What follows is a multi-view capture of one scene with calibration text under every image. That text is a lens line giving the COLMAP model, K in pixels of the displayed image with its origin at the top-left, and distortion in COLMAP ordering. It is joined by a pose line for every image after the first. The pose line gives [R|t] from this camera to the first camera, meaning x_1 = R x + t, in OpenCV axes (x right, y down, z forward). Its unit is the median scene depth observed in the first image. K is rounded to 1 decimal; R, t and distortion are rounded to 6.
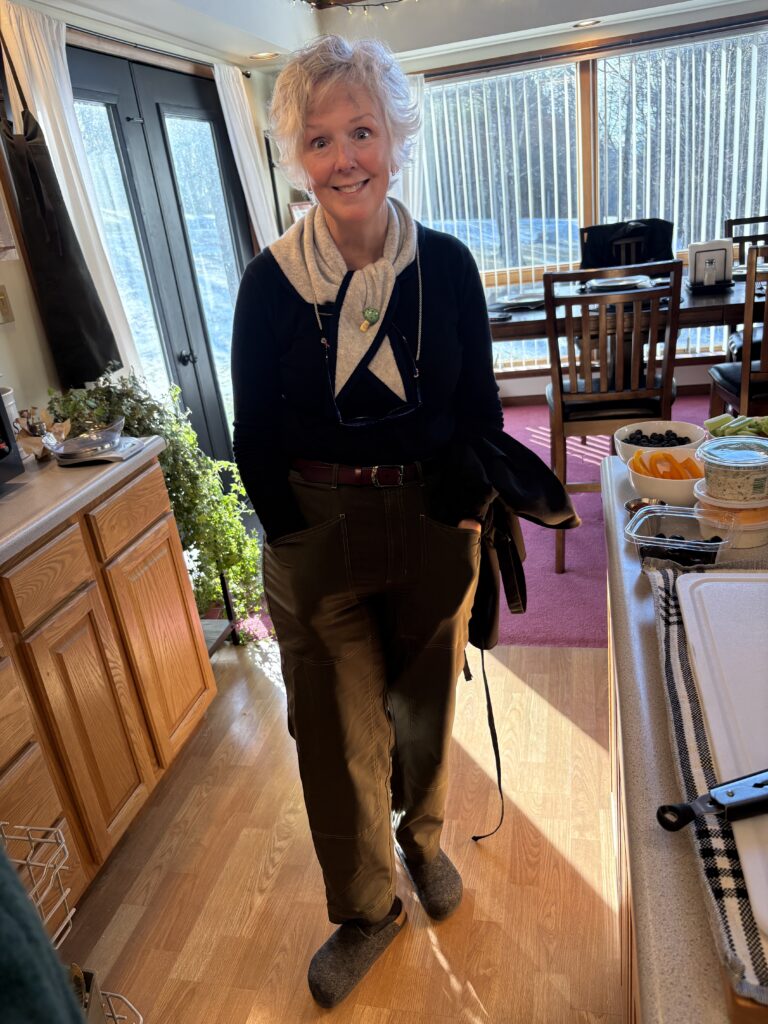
lens RADIAL K [[783.3, 0, 384.0], [0, 783.3, 512.0], [0, 0, 1]] dist [0.004508, 0.000018]
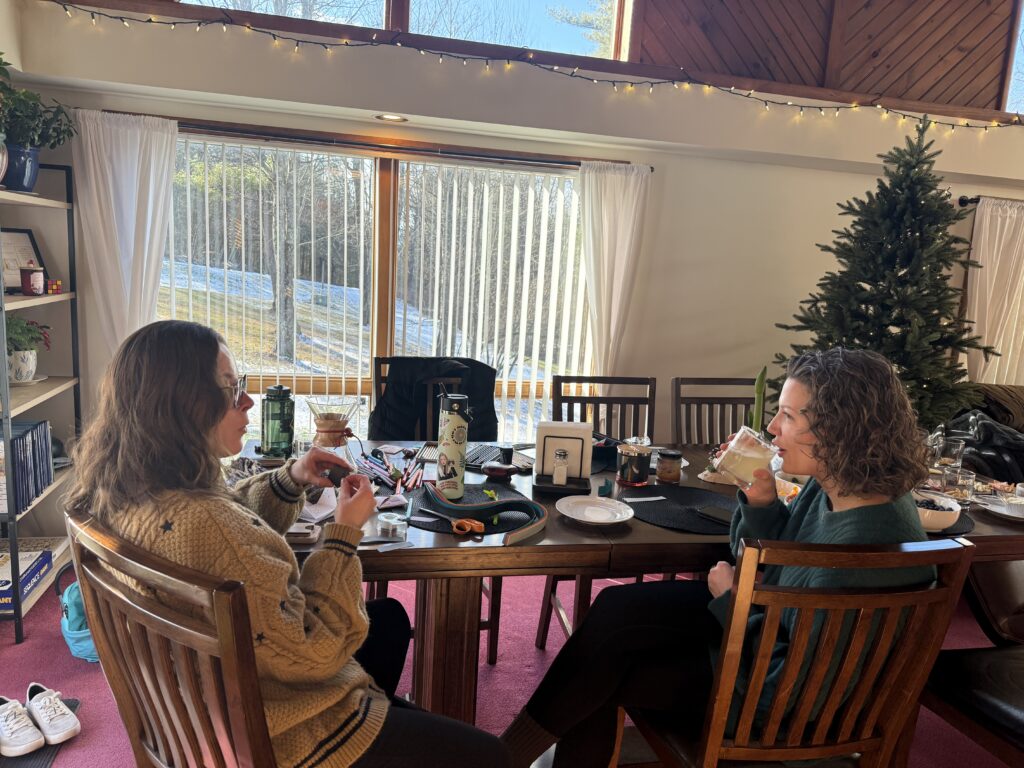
lens RADIAL K [[720.0, 0, 512.0], [0, 720.0, 384.0], [0, 0, 1]] dist [0.002393, -0.002500]
pose [[0.886330, 0.103927, 0.451240, 0.052103], [-0.003743, 0.976065, -0.217449, -0.172642], [-0.463039, 0.191042, 0.865505, 0.318424]]
